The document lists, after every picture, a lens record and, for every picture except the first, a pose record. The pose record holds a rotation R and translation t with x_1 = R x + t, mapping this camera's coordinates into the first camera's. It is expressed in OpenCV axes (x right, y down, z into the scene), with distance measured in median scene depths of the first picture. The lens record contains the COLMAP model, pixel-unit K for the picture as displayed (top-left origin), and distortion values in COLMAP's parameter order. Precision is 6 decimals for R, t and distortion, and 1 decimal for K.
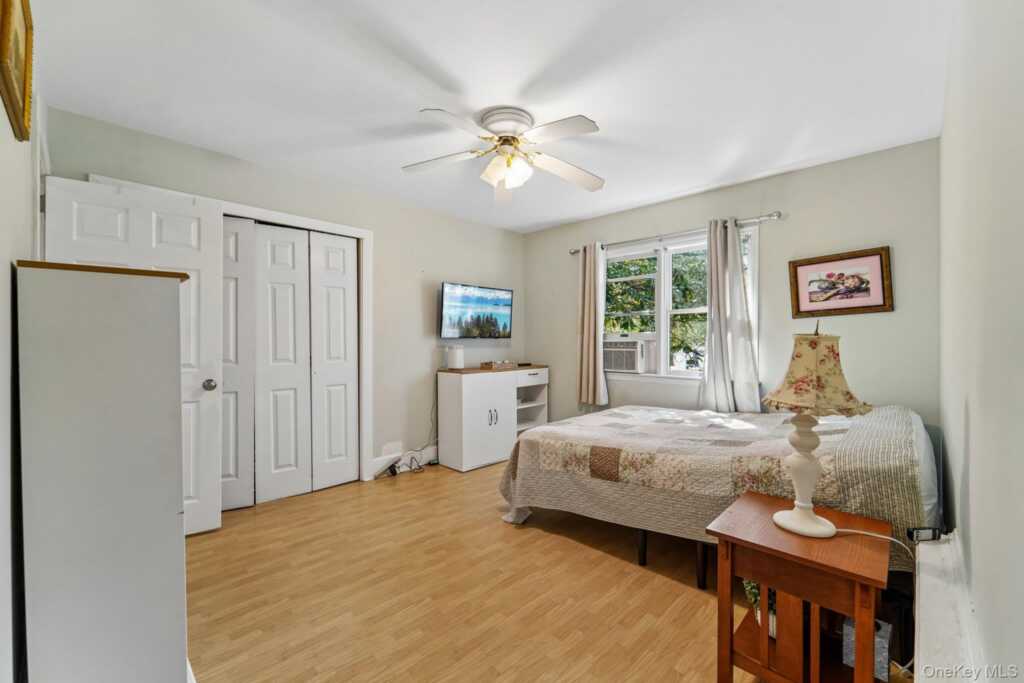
lens RADIAL K [[423.4, 0, 517.7], [0, 423.4, 337.9], [0, 0, 1]] dist [0.004520, -0.003145]
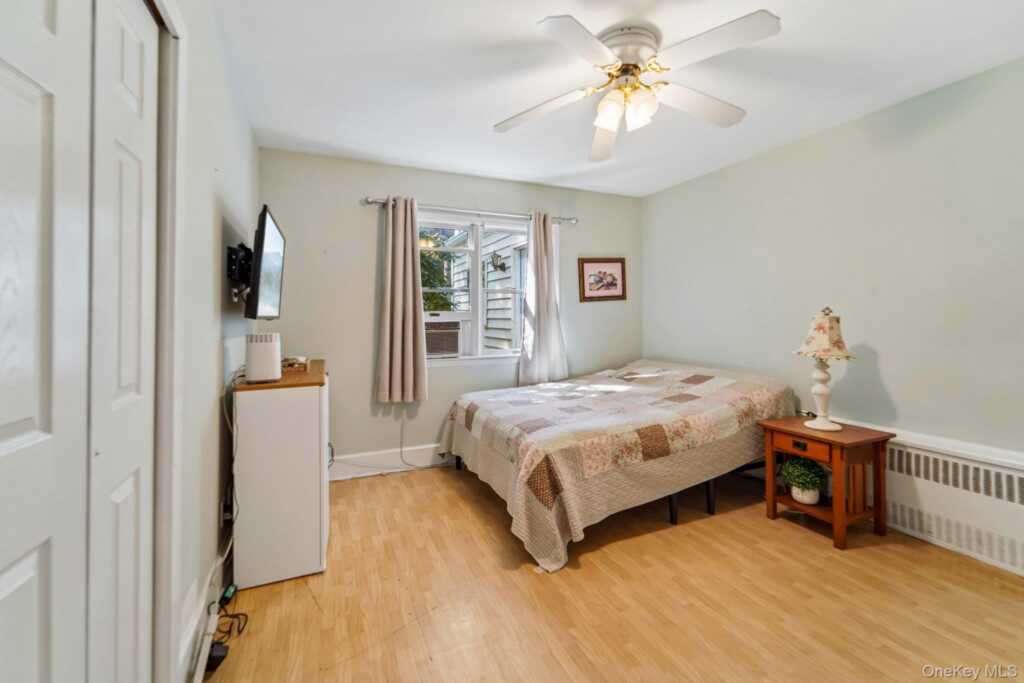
lens RADIAL K [[423.4, 0, 530.2], [0, 423.4, 307.5], [0, 0, 1]] dist [0.004520, -0.003145]
pose [[0.379341, 0.017864, 0.925084, -0.677118], [0.001982, 0.999796, -0.020120, -0.003443], [-0.925255, 0.009466, 0.379228, 0.712400]]
